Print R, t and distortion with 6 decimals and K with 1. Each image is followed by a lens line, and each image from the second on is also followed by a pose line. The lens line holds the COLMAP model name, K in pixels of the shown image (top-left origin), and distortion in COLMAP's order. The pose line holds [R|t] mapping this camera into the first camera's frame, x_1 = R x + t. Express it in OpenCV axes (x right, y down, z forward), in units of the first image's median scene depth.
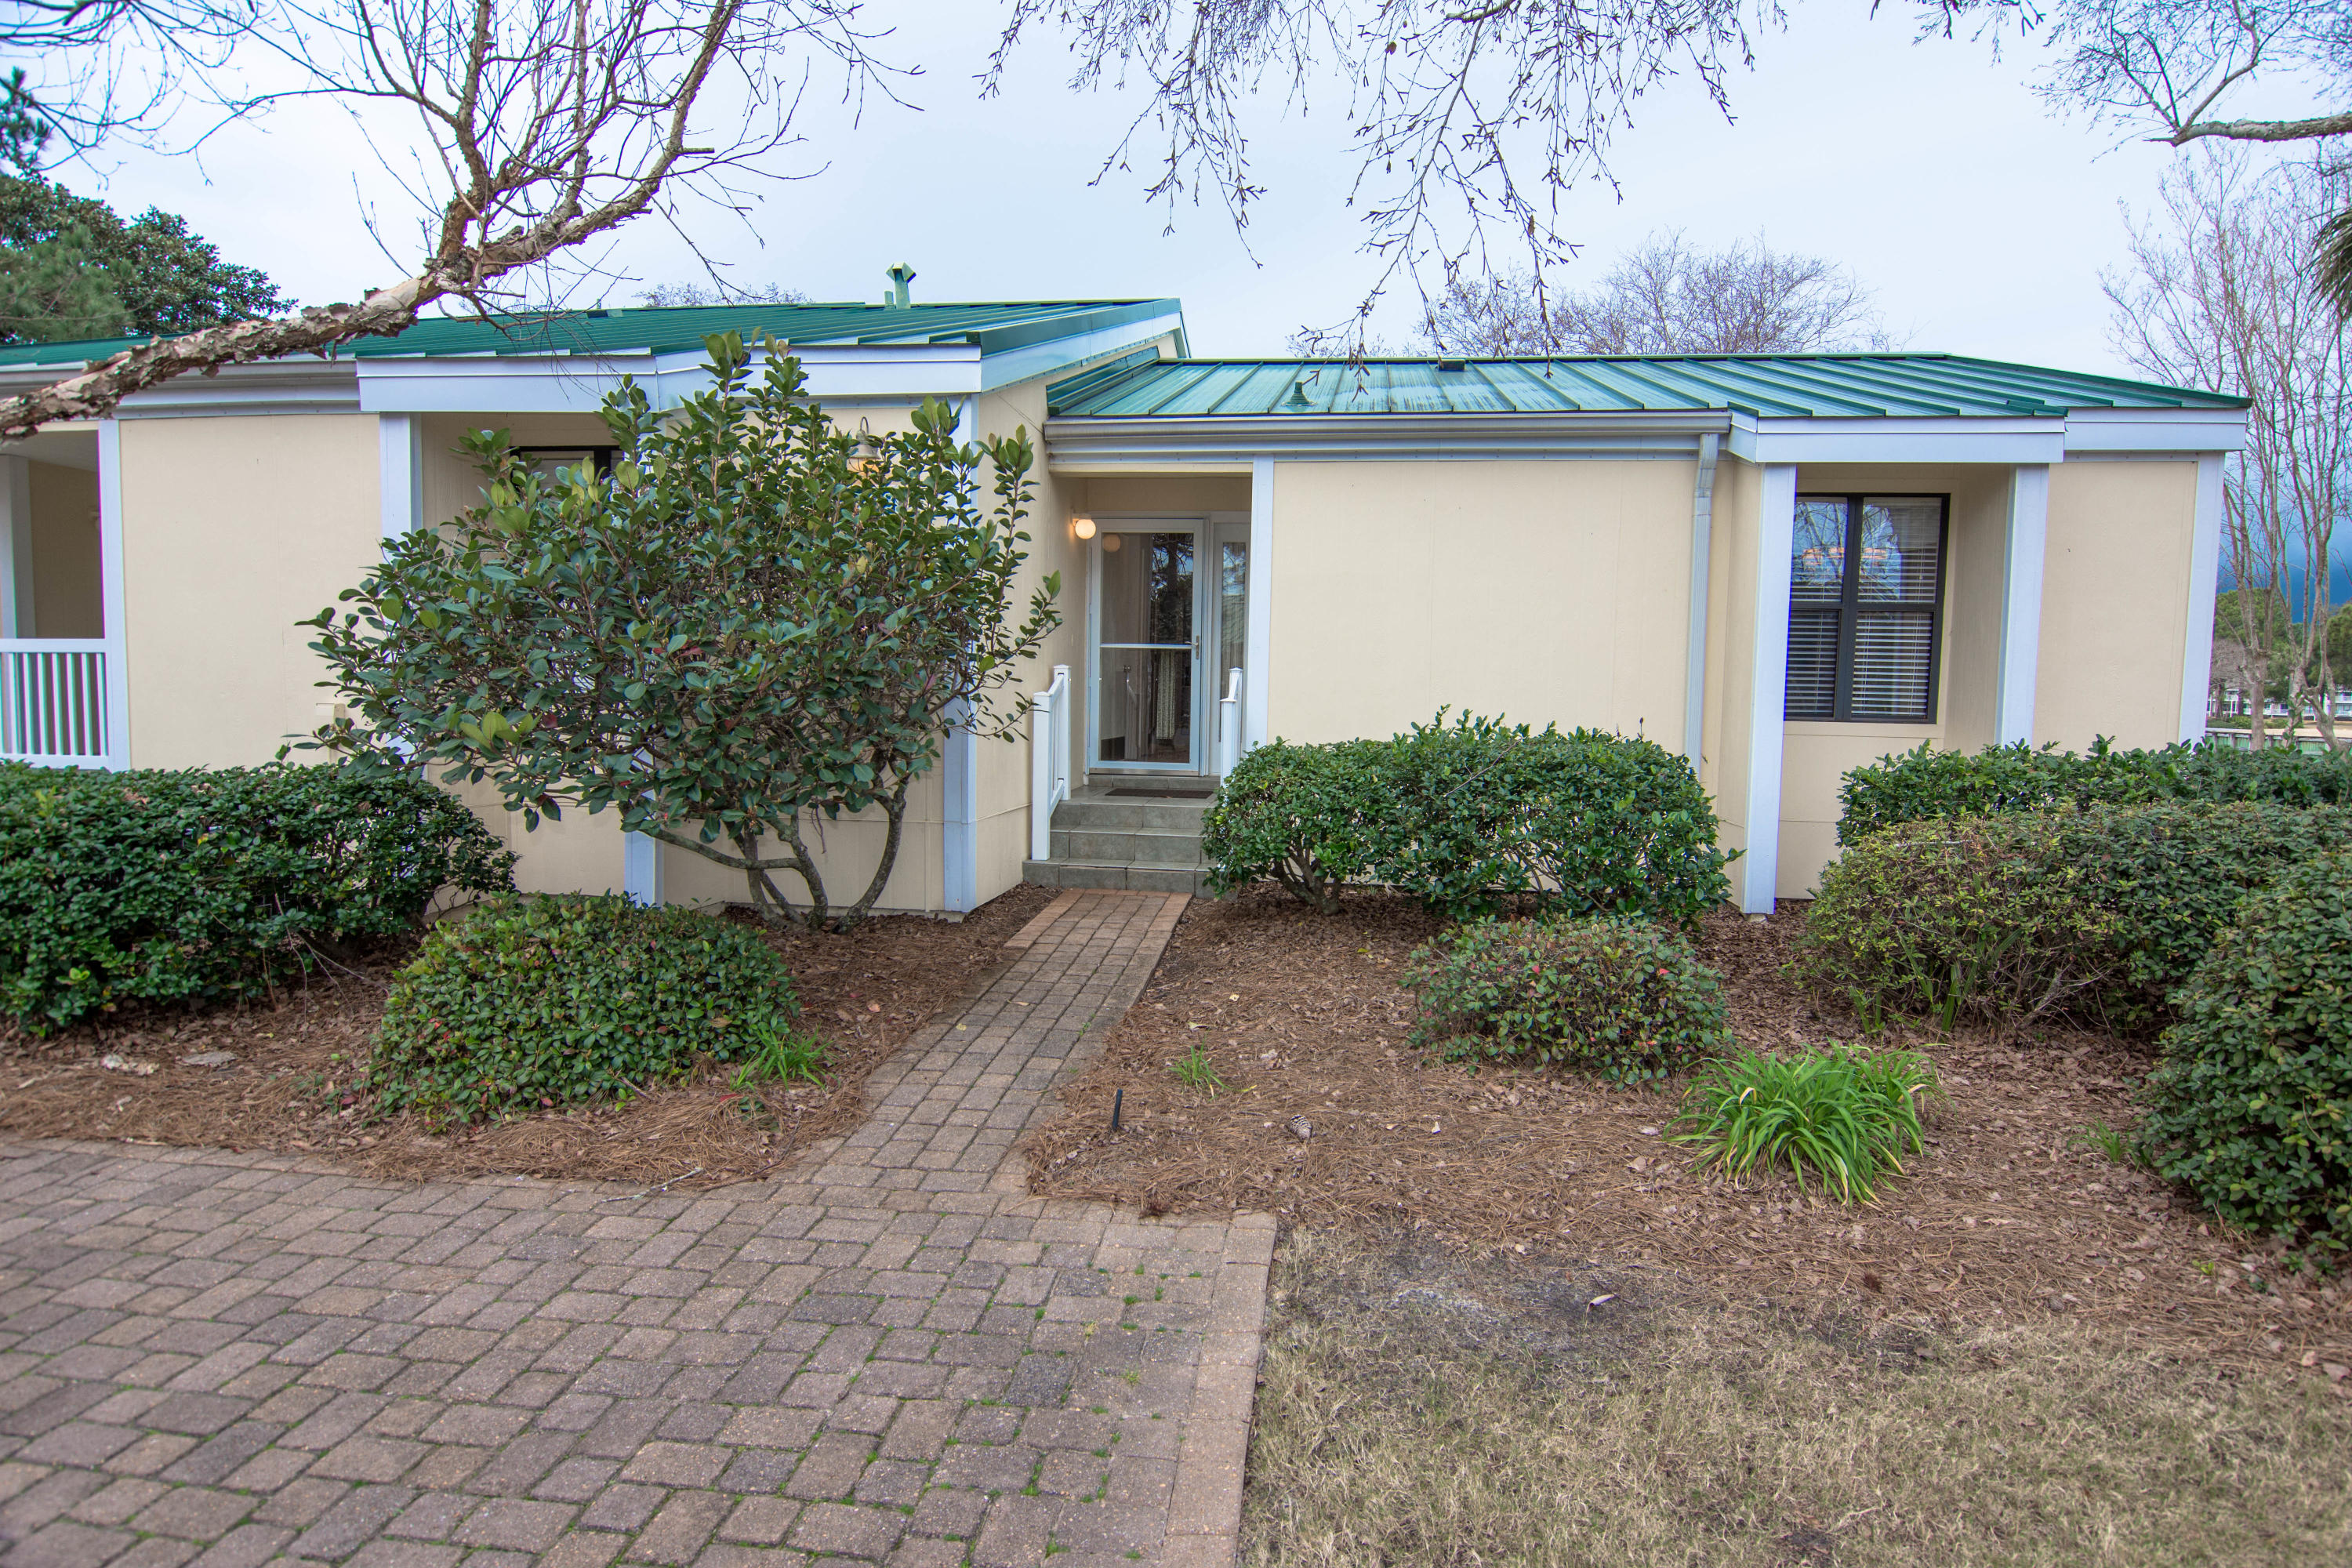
lens RADIAL K [[1243.2, 0, 1196.8], [0, 1243.2, 770.6], [0, 0, 1]] dist [0.002388, -0.019357]
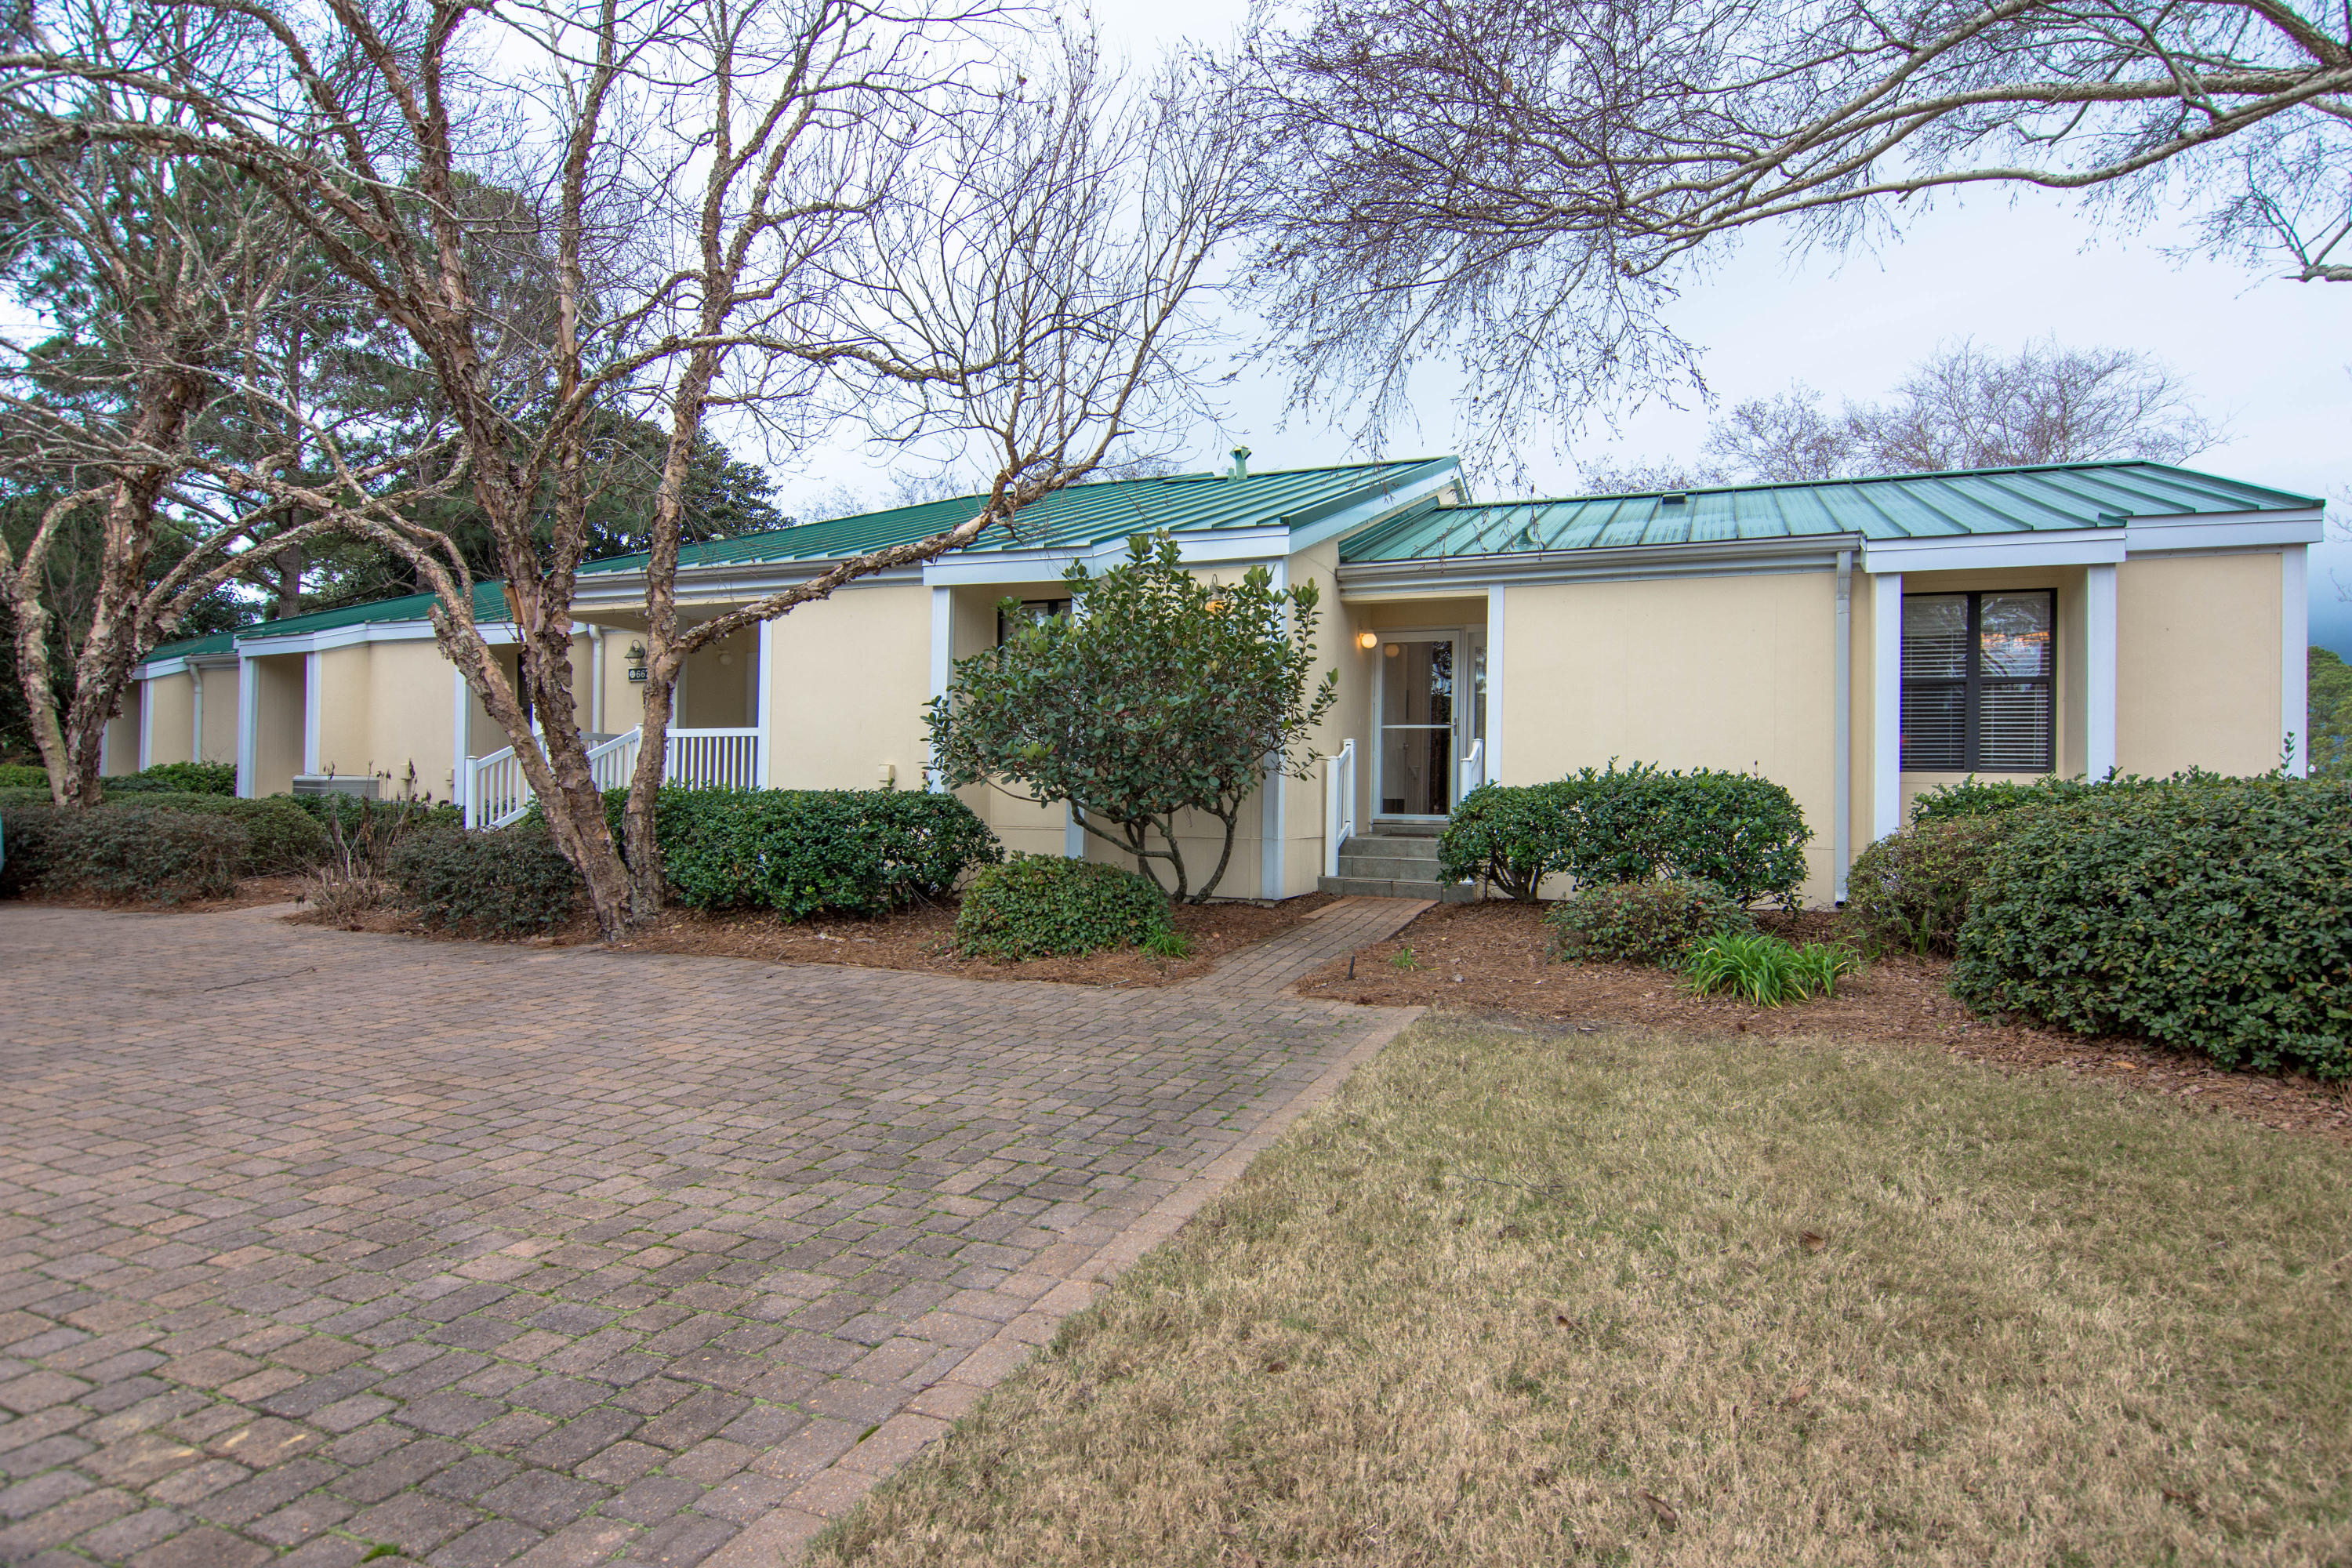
lens RADIAL K [[1243.2, 0, 1178.9], [0, 1243.2, 789.6], [0, 0, 1]] dist [0.002388, -0.019357]
pose [[0.961217, -0.002387, -0.275782, 0.126104], [-0.018332, 0.997198, -0.072527, 0.104806], [0.275182, 0.074770, 0.958480, -0.518497]]
